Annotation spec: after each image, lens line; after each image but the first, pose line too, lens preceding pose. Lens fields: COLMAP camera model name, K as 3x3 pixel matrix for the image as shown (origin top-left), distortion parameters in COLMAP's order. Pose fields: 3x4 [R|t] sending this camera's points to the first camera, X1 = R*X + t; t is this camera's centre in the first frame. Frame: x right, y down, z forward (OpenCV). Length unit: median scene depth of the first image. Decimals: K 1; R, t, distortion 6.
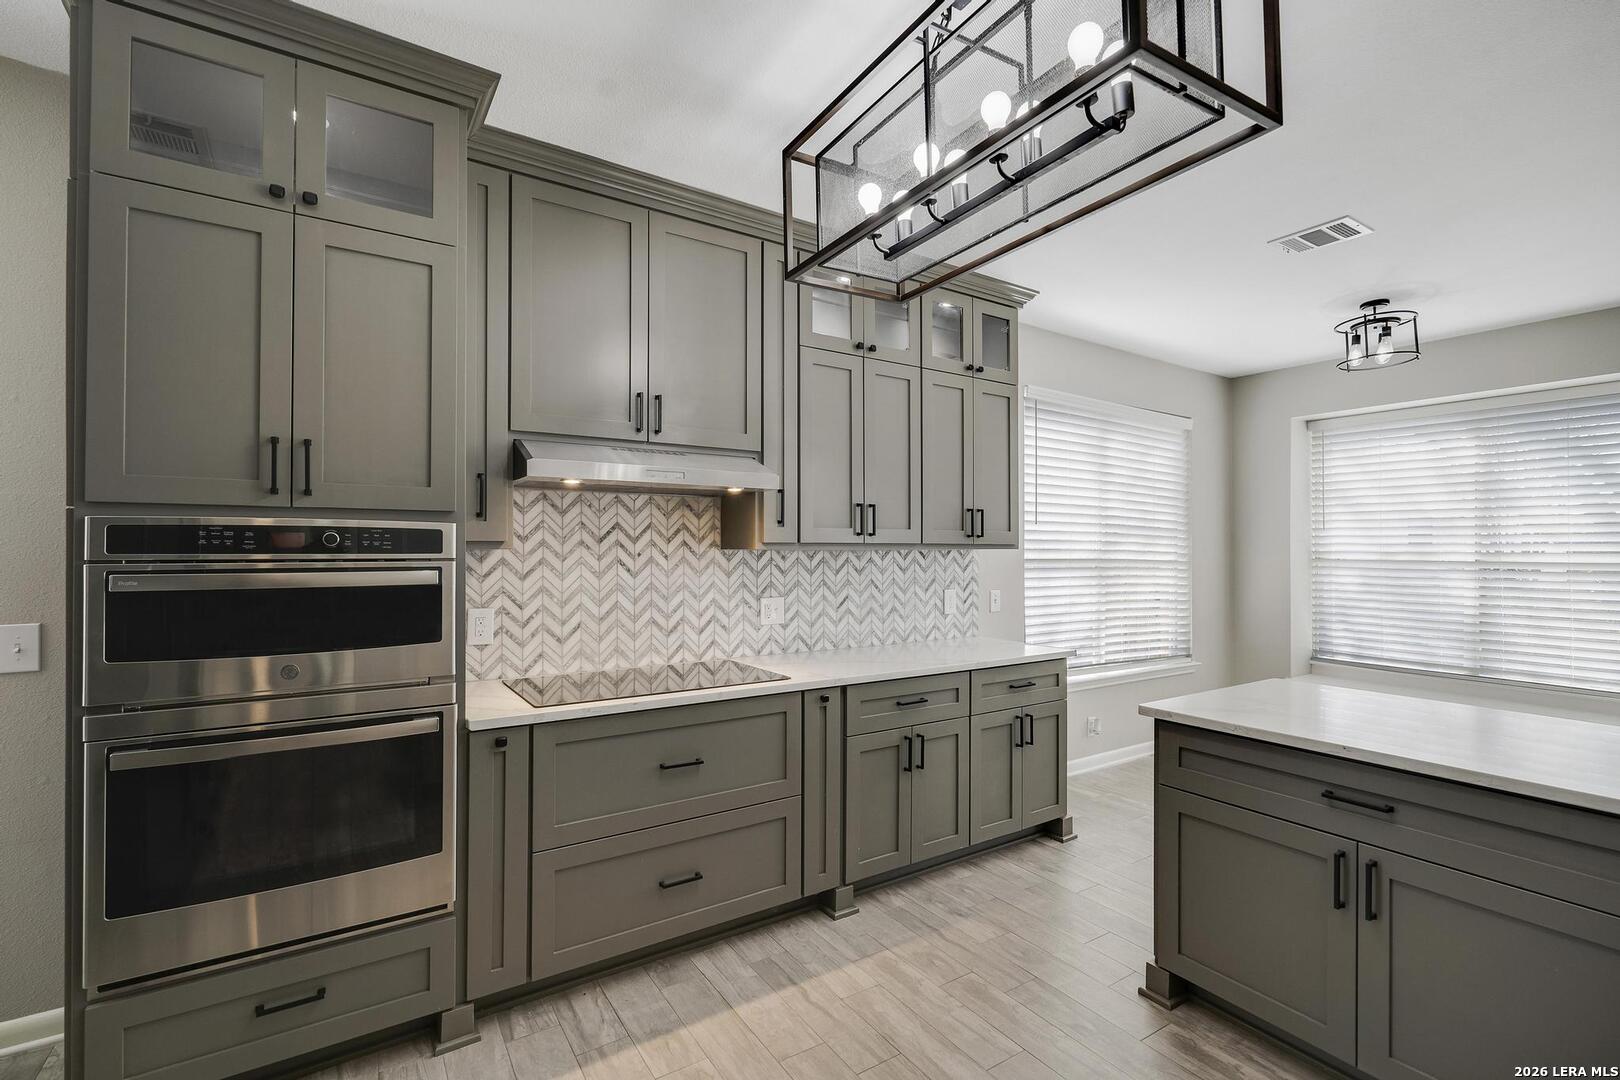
lens RADIAL K [[747.1, 0, 803.1], [0, 747.1, 551.5], [0, 0, 1]] dist [-0.002571, 0.002467]
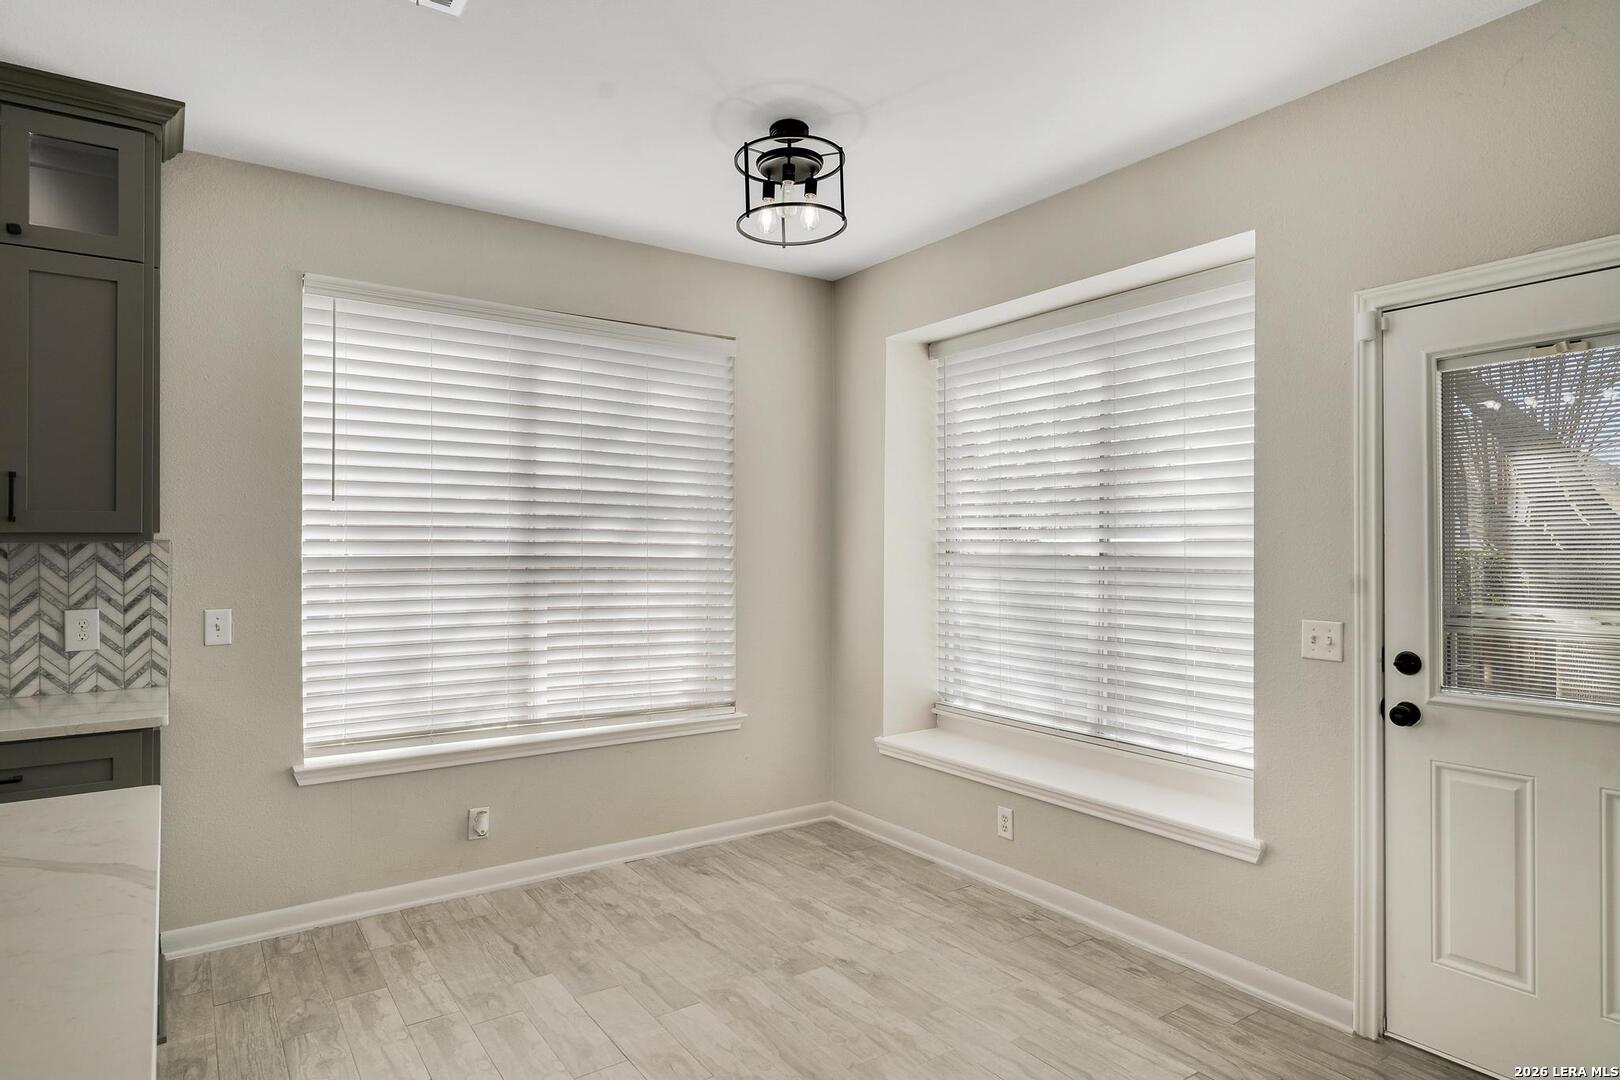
lens RADIAL K [[912.3, 0, 805.6], [0, 912.3, 539.1], [0, 0, 1]] dist [-0.015150, 0.001532]
pose [[0.999842, -0.002594, 0.017579, 0.640300], [0.002581, 0.999996, 0.000755, -0.003705], [-0.017581, -0.000709, 0.999845, 0.226978]]
